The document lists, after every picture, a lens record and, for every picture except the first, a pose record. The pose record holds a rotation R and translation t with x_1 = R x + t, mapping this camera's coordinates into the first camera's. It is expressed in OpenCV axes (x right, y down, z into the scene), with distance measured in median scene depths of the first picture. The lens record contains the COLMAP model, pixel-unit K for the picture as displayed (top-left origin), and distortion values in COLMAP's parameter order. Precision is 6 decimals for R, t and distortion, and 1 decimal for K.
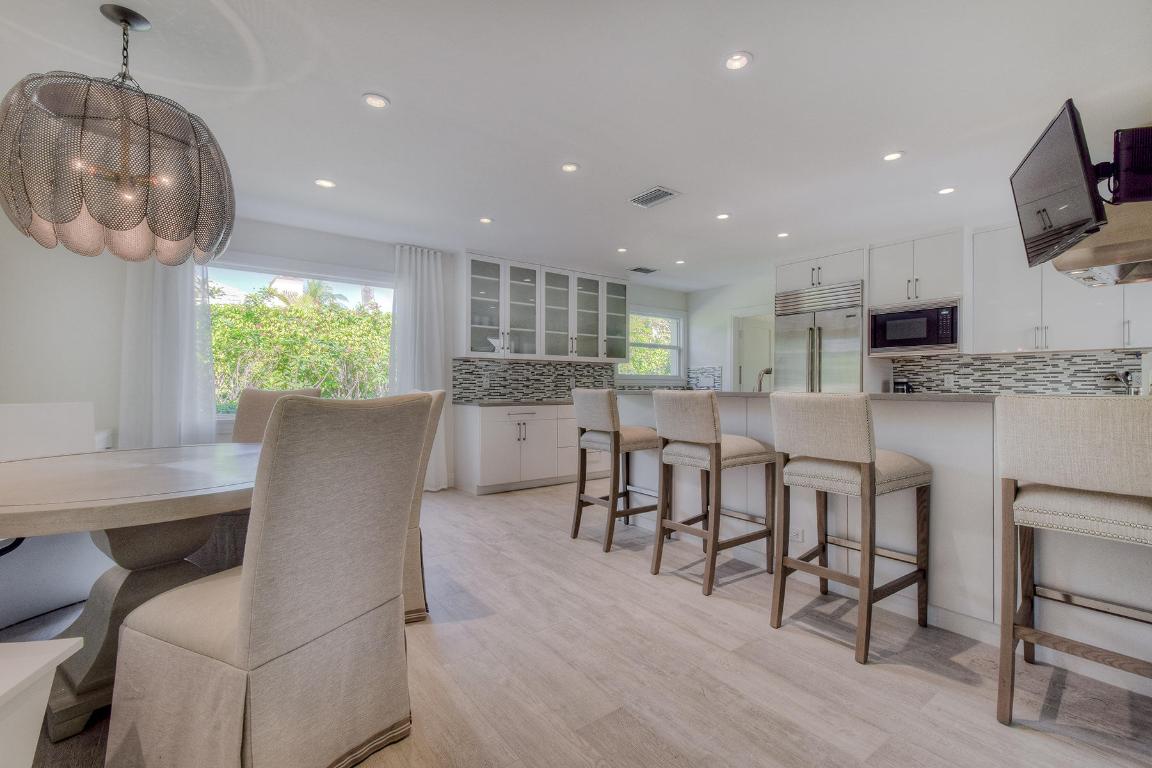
lens RADIAL K [[501.6, 0, 576.0], [0, 501.6, 384.0], [0, 0, 1]] dist [0.058591, -0.027066]
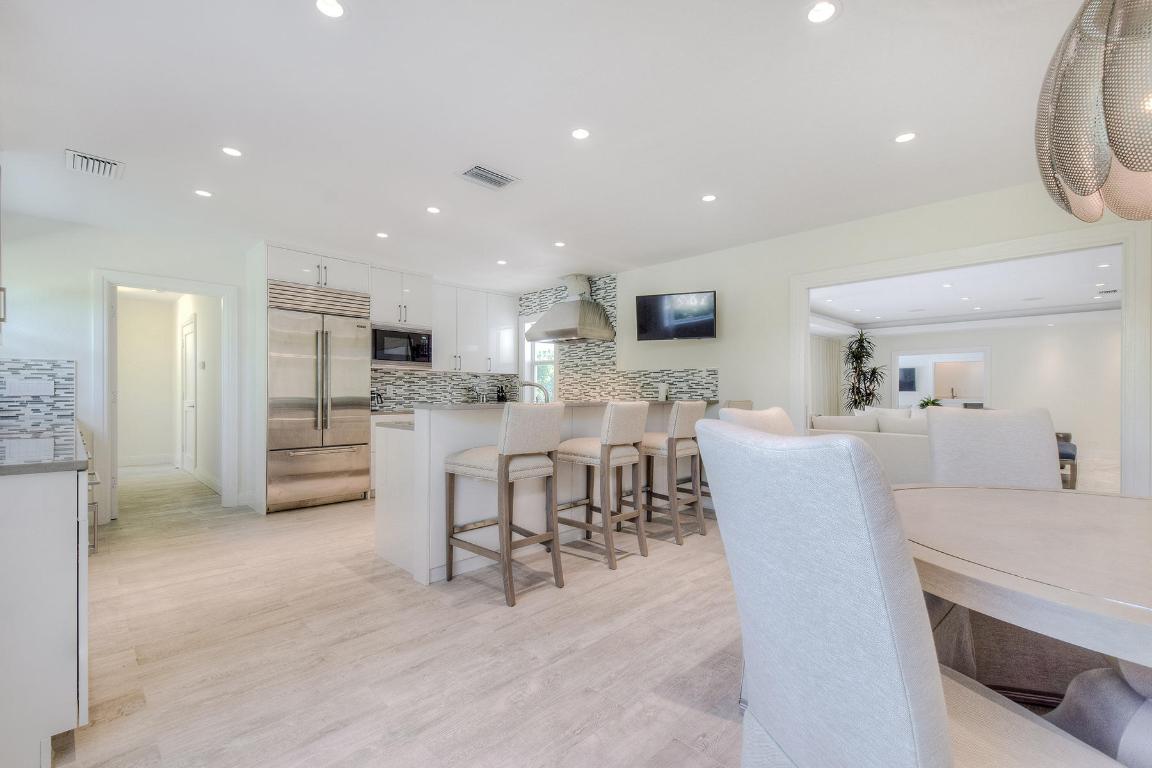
lens RADIAL K [[496.7, 0, 574.7], [0, 496.7, 394.7], [0, 0, 1]] dist [0.021920, -0.000326]
pose [[-0.142963, -0.006745, 0.989705, -0.588780], [-0.007075, 0.999958, 0.005793, -0.005745], [-0.989703, -0.006174, -0.143005, 0.811079]]
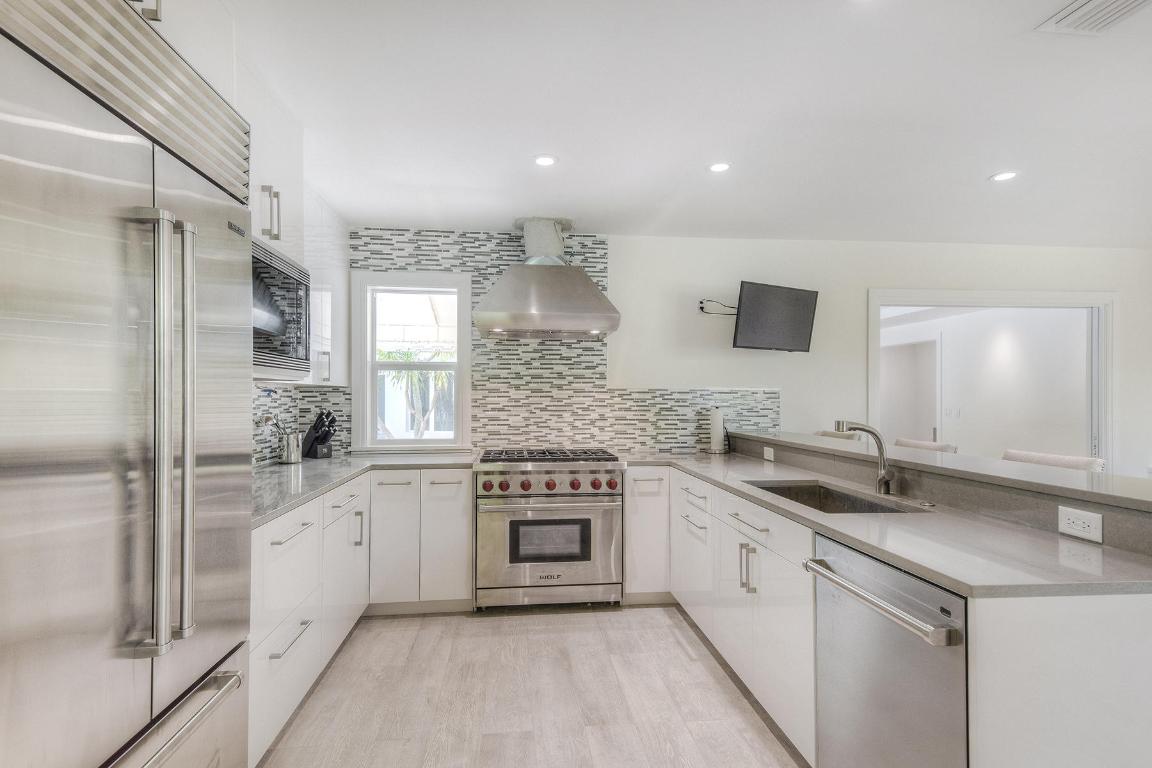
lens RADIAL K [[553.2, 0, 575.5], [0, 553.2, 394.9], [0, 0, 1]] dist [0.019897, -0.000073]
pose [[-0.862059, -0.002908, 0.506799, 0.235258], [-0.004297, 0.999990, -0.001571, -0.046696], [-0.506789, -0.003532, -0.862063, 1.321883]]
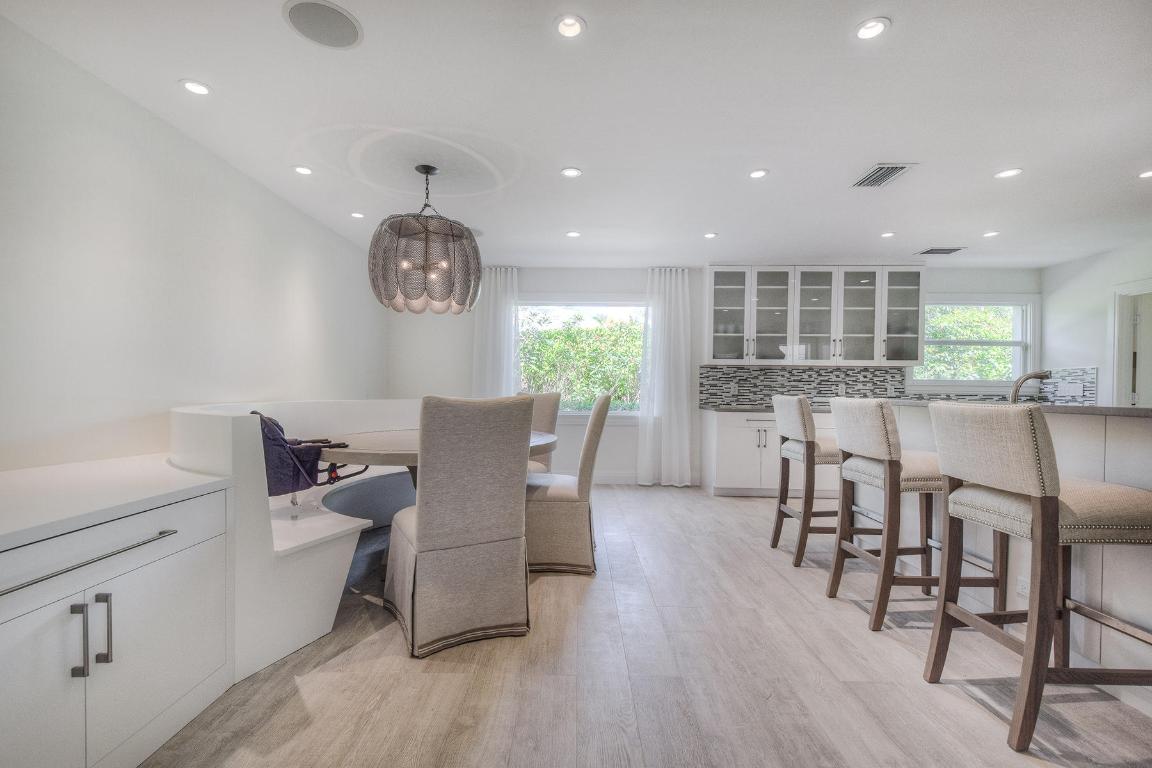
lens RADIAL K [[496.7, 0, 574.7], [0, 496.7, 394.7], [0, 0, 1]] dist [0.021920, -0.000326]
pose [[0.797950, 0.012855, -0.602587, 0.216257], [-0.007490, 0.999907, 0.011413, 0.000154], [0.602677, -0.004594, 0.797972, -0.005413]]
